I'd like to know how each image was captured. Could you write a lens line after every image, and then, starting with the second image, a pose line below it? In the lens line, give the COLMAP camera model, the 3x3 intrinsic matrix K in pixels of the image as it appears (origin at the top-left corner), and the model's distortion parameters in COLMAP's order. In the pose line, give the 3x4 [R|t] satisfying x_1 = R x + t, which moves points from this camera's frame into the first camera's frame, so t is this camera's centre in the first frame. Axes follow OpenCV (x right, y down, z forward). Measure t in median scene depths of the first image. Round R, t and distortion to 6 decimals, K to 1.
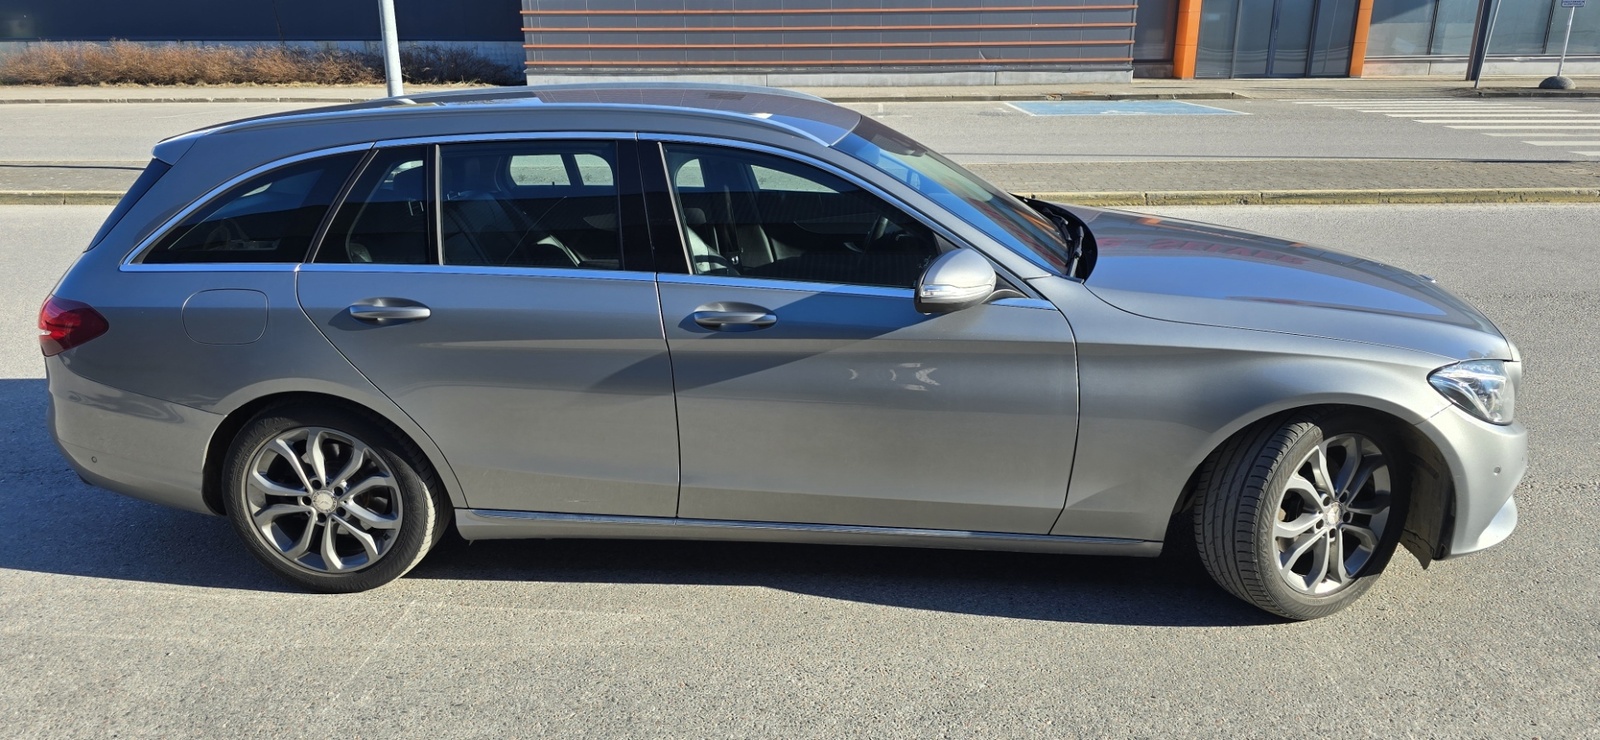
lens RADIAL K [[1098.2, 0, 802.4], [0, 1098.2, 377.4], [0, 0, 1]] dist [0.031674, -0.039617]
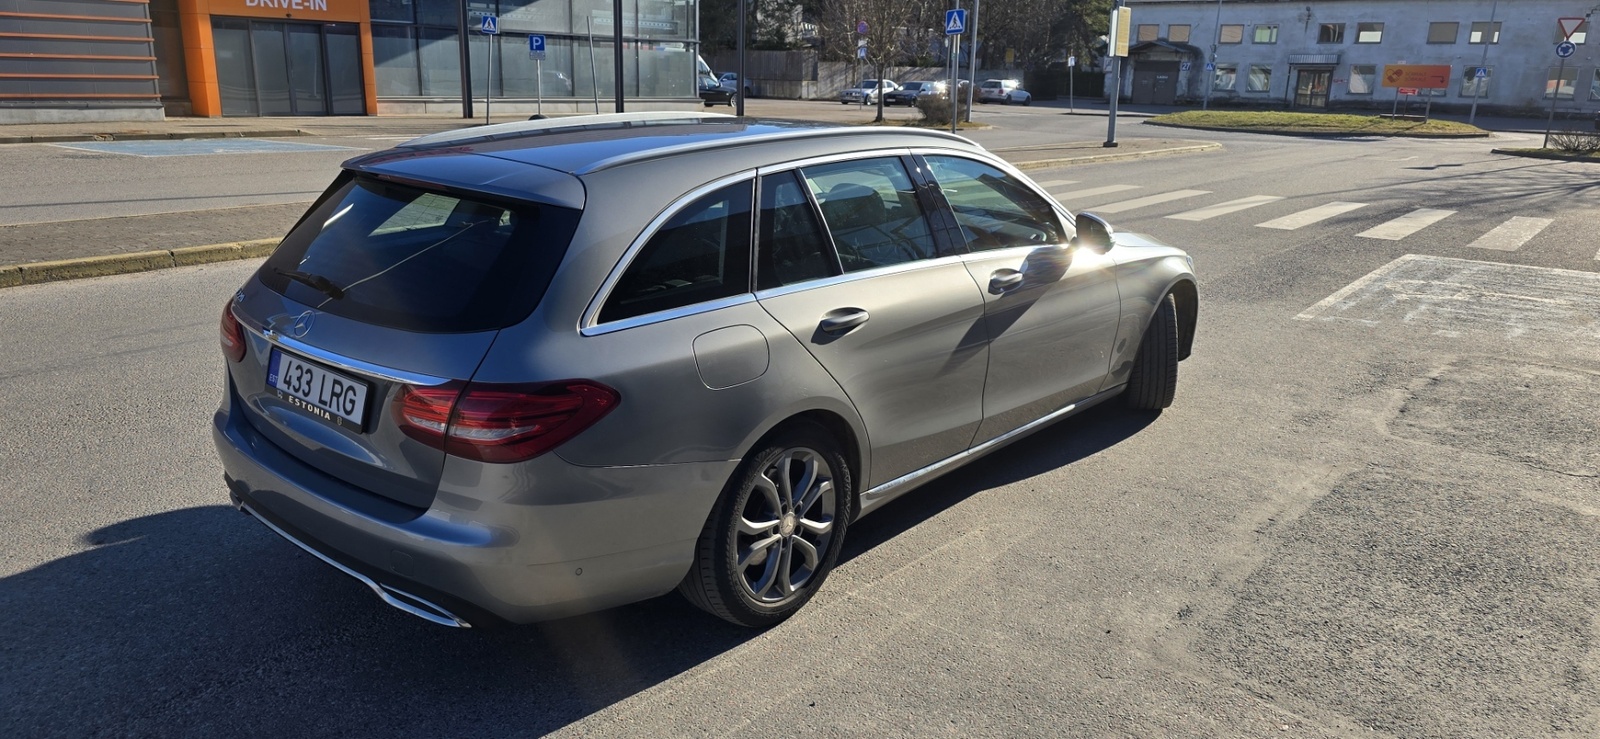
lens RADIAL K [[1098.2, 0, 803.8], [0, 1098.2, 366.6], [0, 0, 1]] dist [0.031674, -0.039617]
pose [[0.558972, -0.186653, 0.807905, -0.188111], [0.221650, 0.972514, 0.071329, -0.014778], [-0.799013, 0.139201, 0.584980, 0.060370]]
